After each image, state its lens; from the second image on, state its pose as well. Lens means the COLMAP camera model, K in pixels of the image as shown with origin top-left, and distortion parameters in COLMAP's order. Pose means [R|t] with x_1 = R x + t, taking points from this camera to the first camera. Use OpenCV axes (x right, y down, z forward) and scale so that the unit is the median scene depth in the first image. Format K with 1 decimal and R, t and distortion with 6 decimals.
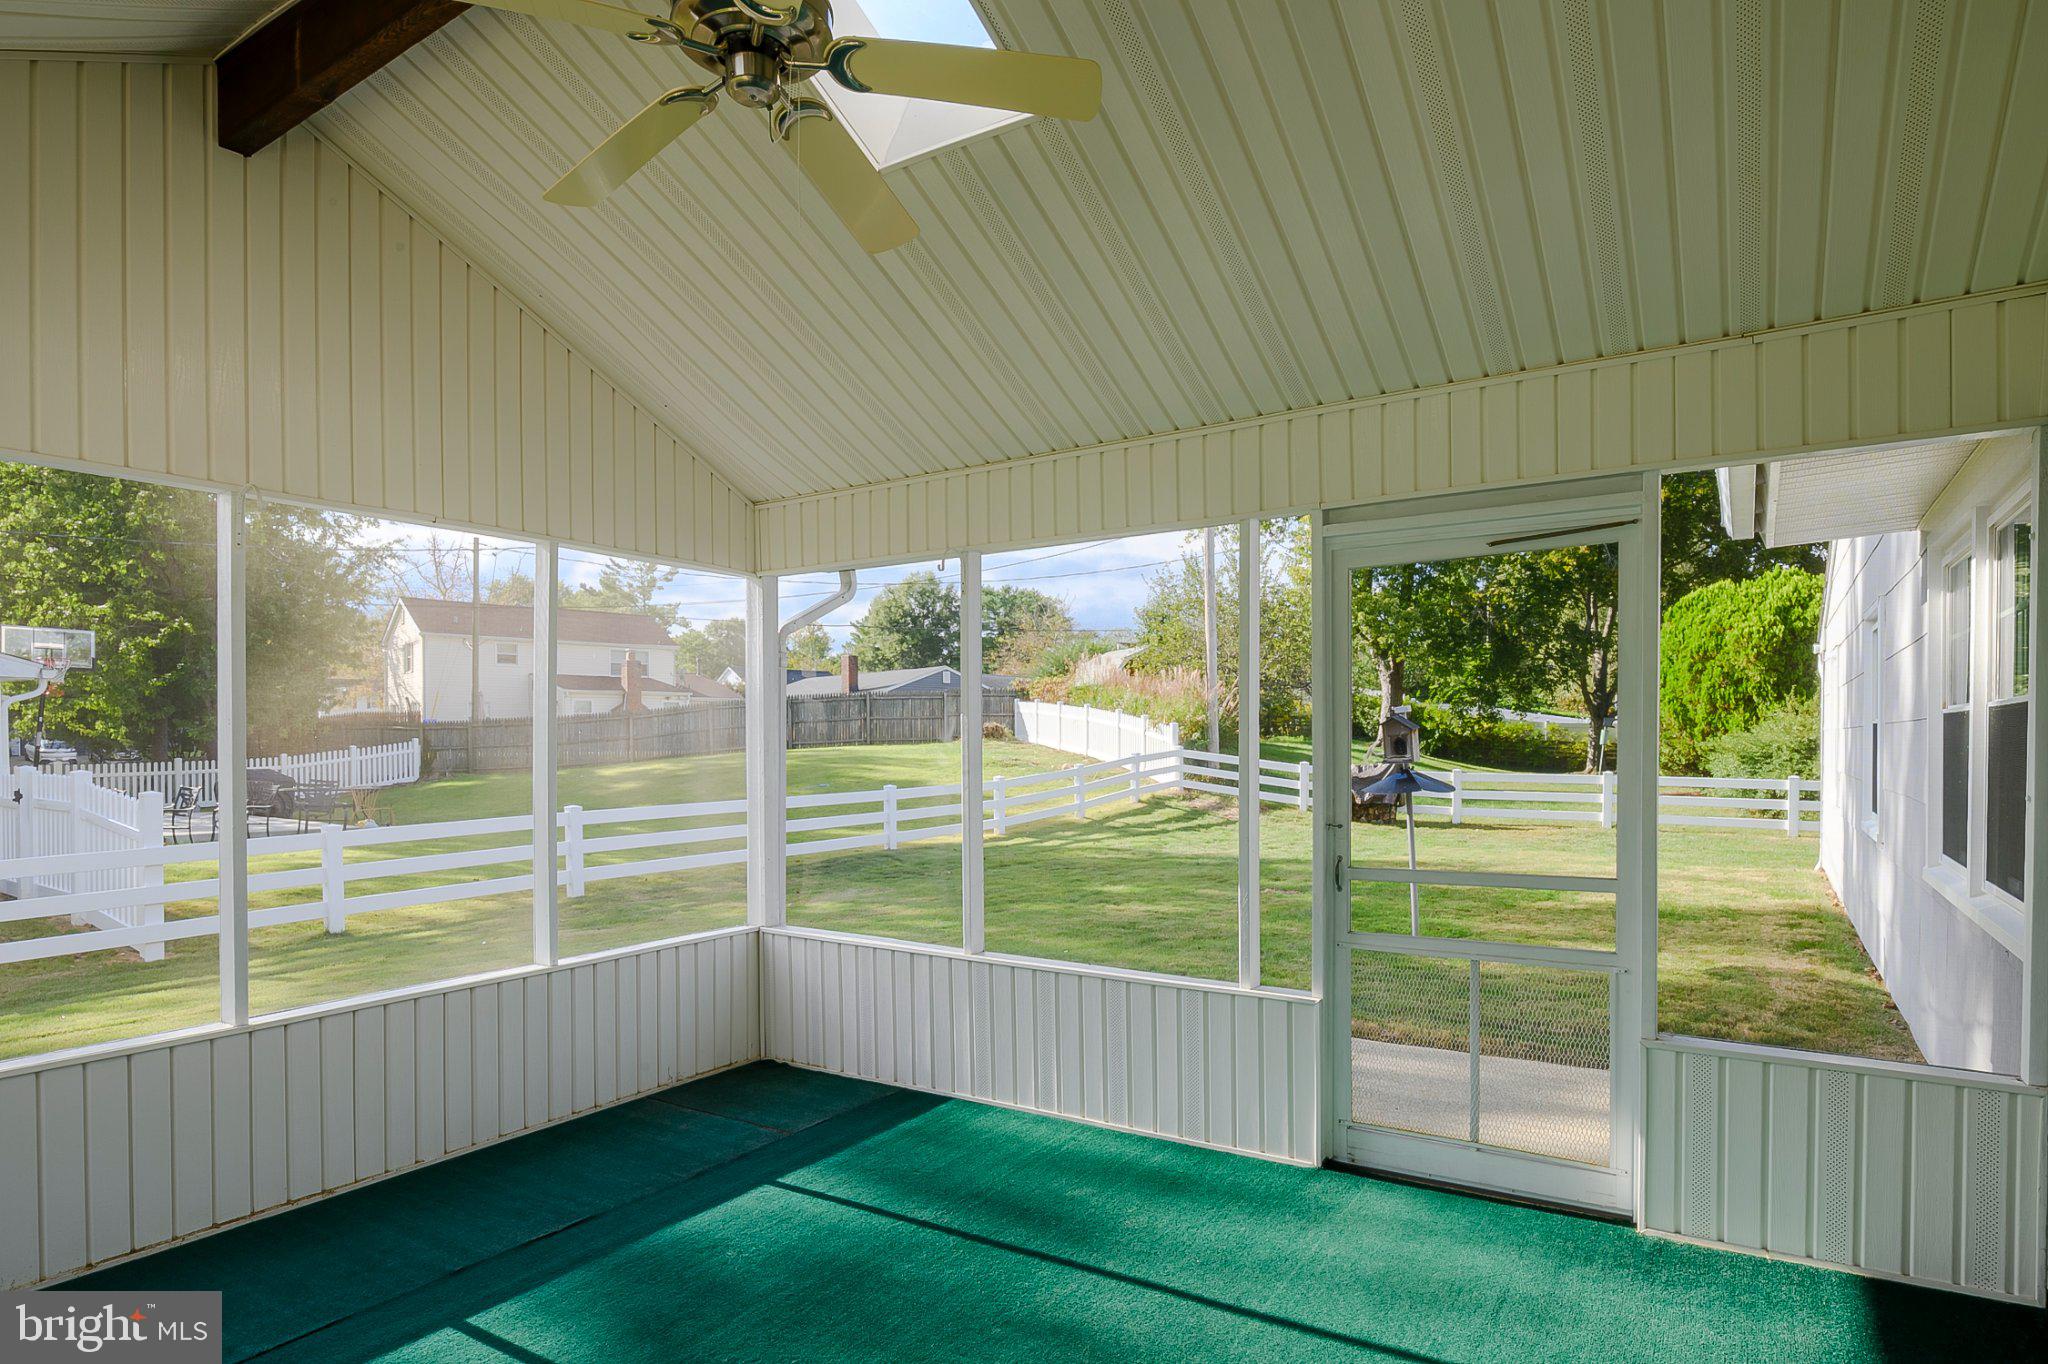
lens RADIAL K [[1106.7, 0, 1008.0], [0, 1106.7, 739.1], [0, 0, 1]] dist [-0.002151, -0.003530]
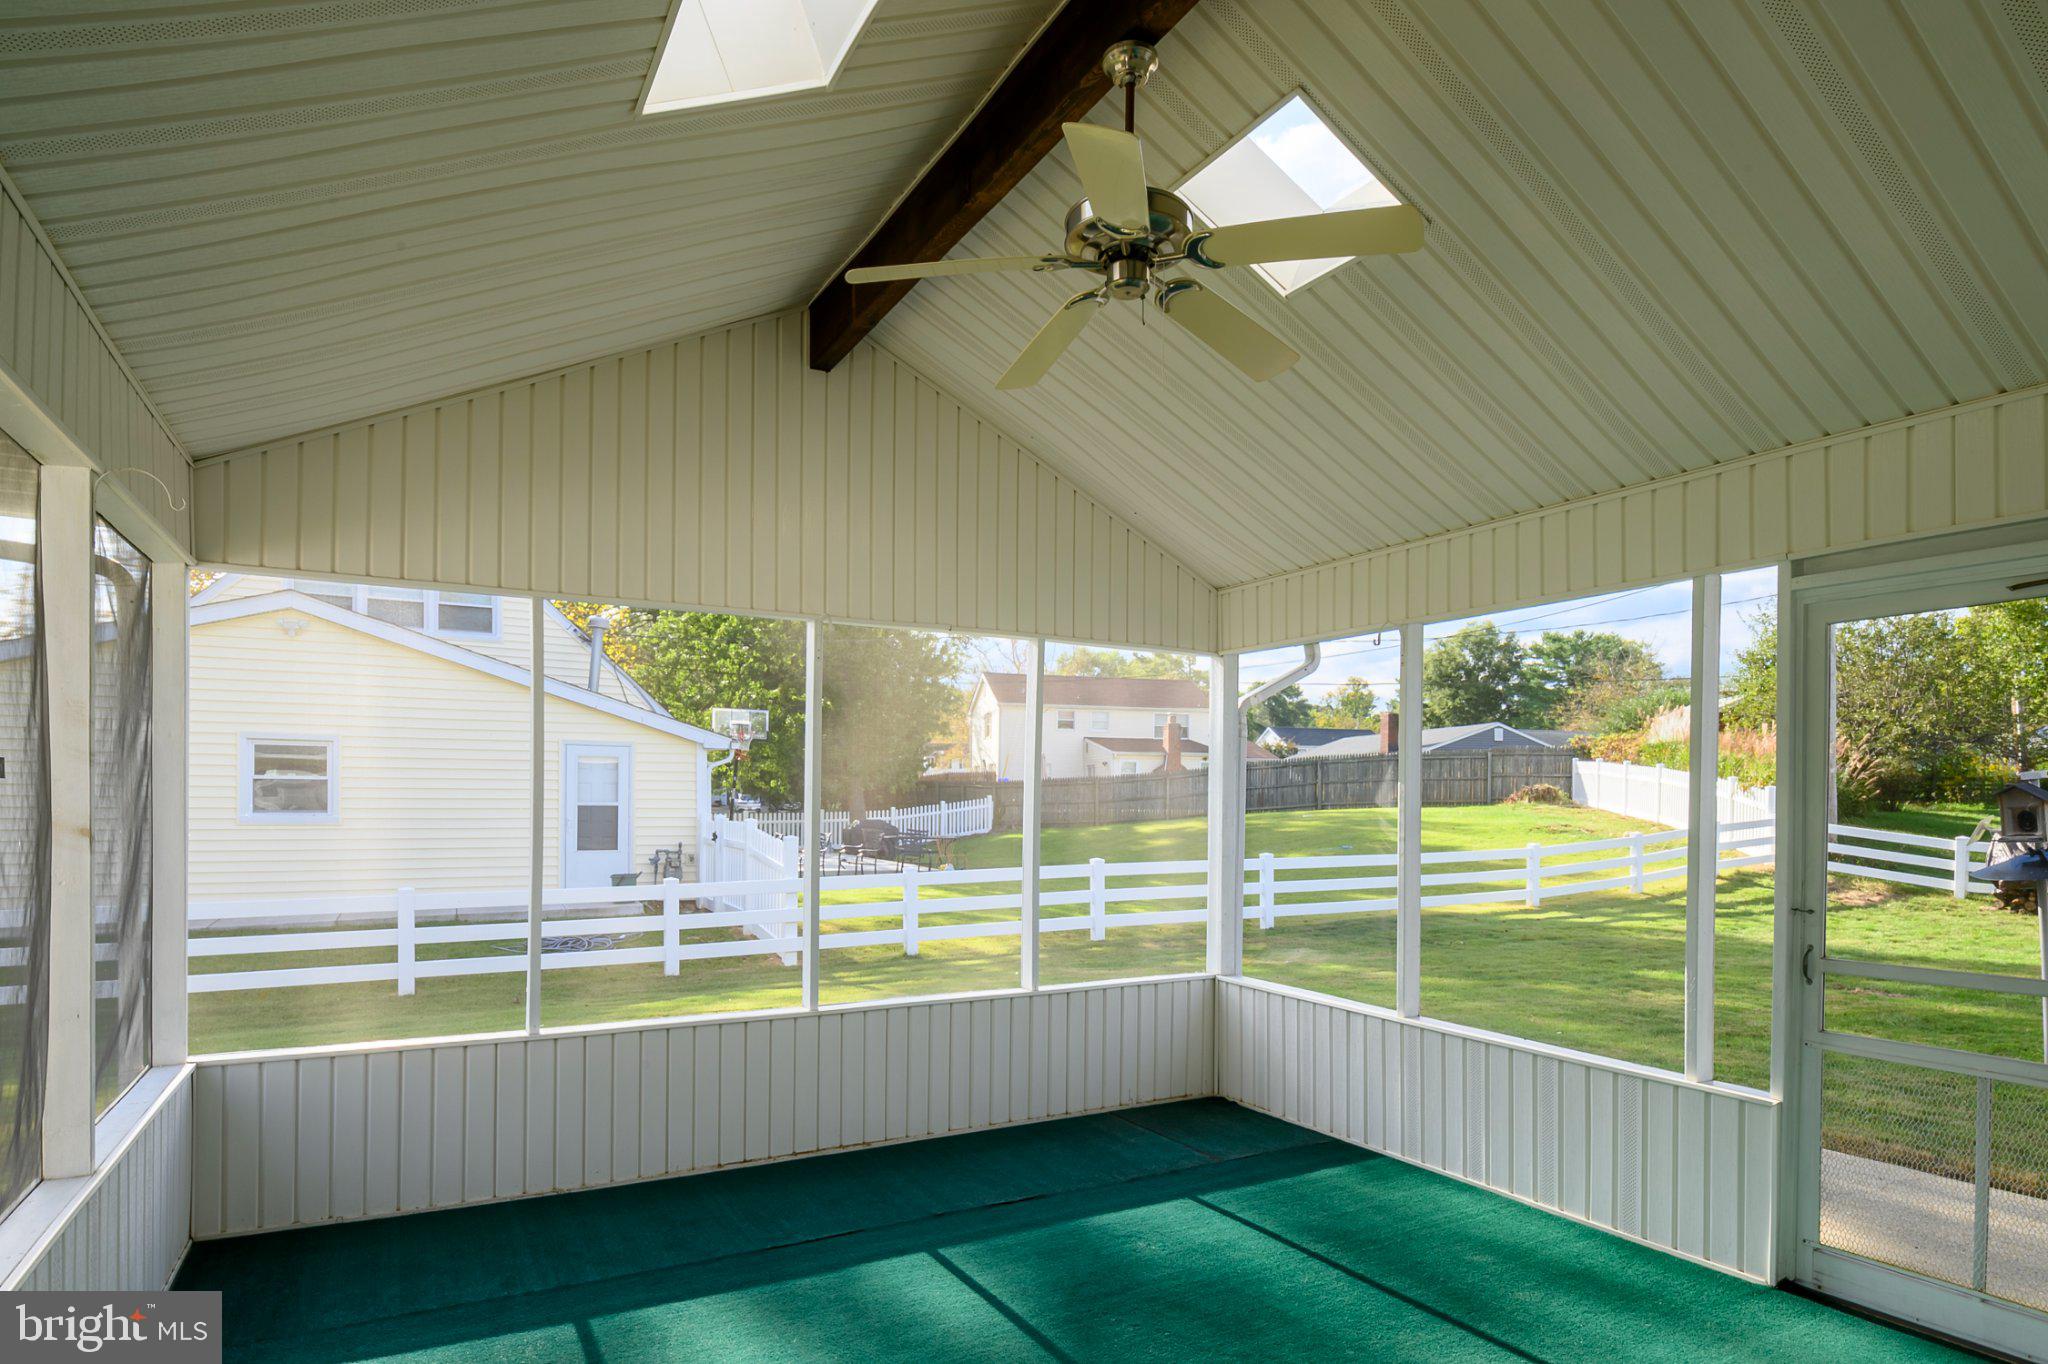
lens RADIAL K [[1106.6, 0, 1014.3], [0, 1106.6, 780.3], [0, 0, 1]] dist [0.000052, -0.000805]
pose [[0.887245, 0.003653, -0.461284, 0.105554], [-0.011053, 0.999850, -0.013341, -0.006423], [0.461166, 0.016936, 0.887152, -0.070509]]
